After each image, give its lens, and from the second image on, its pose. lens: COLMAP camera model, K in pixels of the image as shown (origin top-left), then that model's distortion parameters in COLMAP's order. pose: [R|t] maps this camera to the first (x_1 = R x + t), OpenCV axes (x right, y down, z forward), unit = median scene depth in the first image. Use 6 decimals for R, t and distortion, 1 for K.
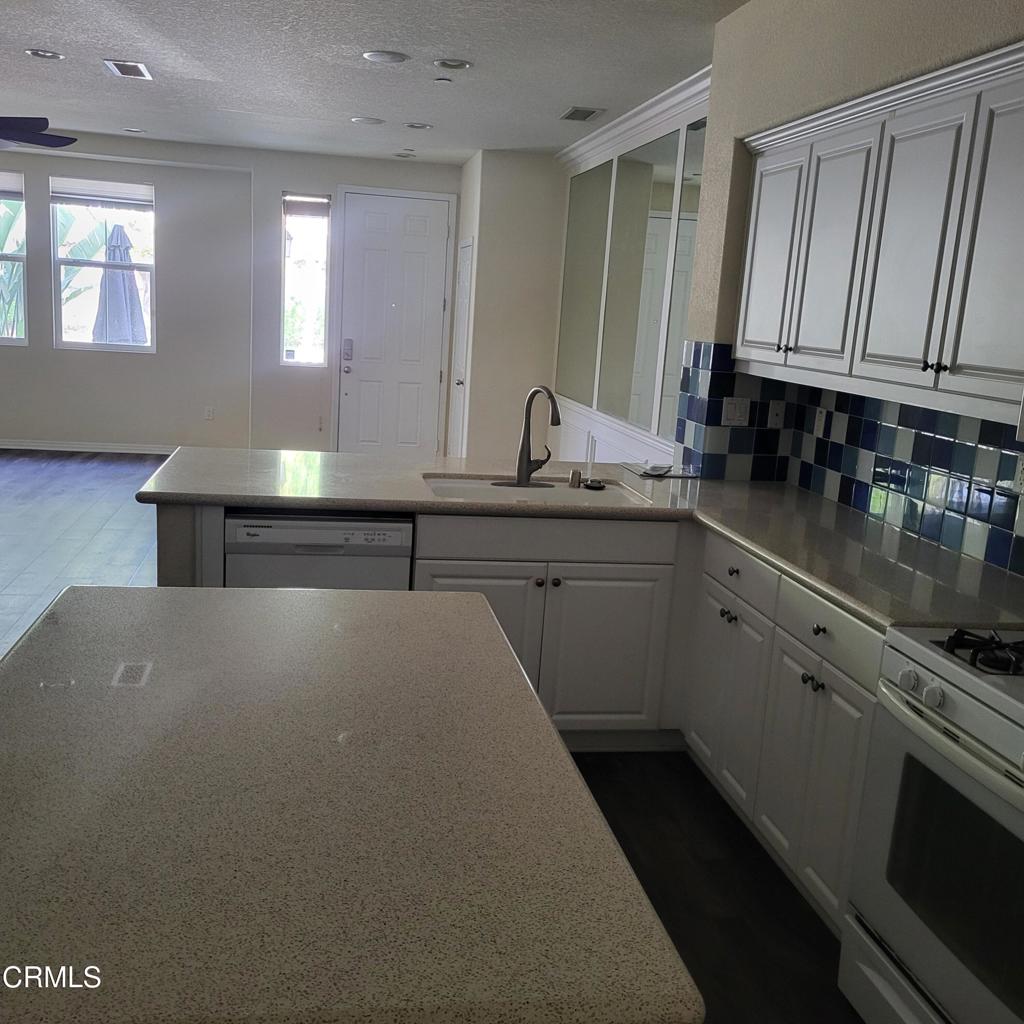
lens RADIAL K [[1035.8, 0, 509.5], [0, 1035.8, 515.2], [0, 0, 1]] dist [0.030060, 0.000000]
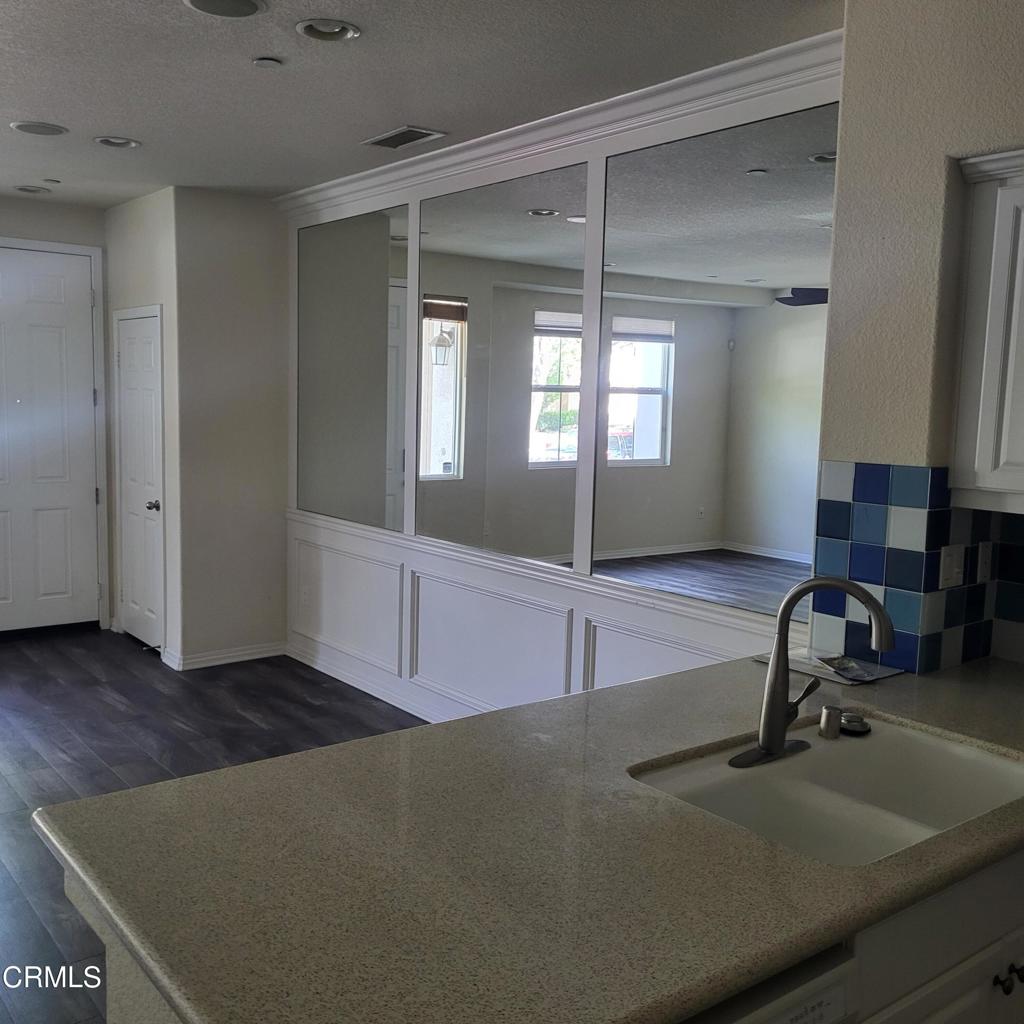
lens RADIAL K [[1035.8, 0, 513.7], [0, 1035.8, 507.2], [0, 0, 1]] dist [0.030060, 0.000000]
pose [[0.883985, -0.090634, 0.458647, -0.186424], [0.122006, 0.991756, -0.039169, -0.082155], [-0.451316, 0.090582, 0.887755, 0.302725]]
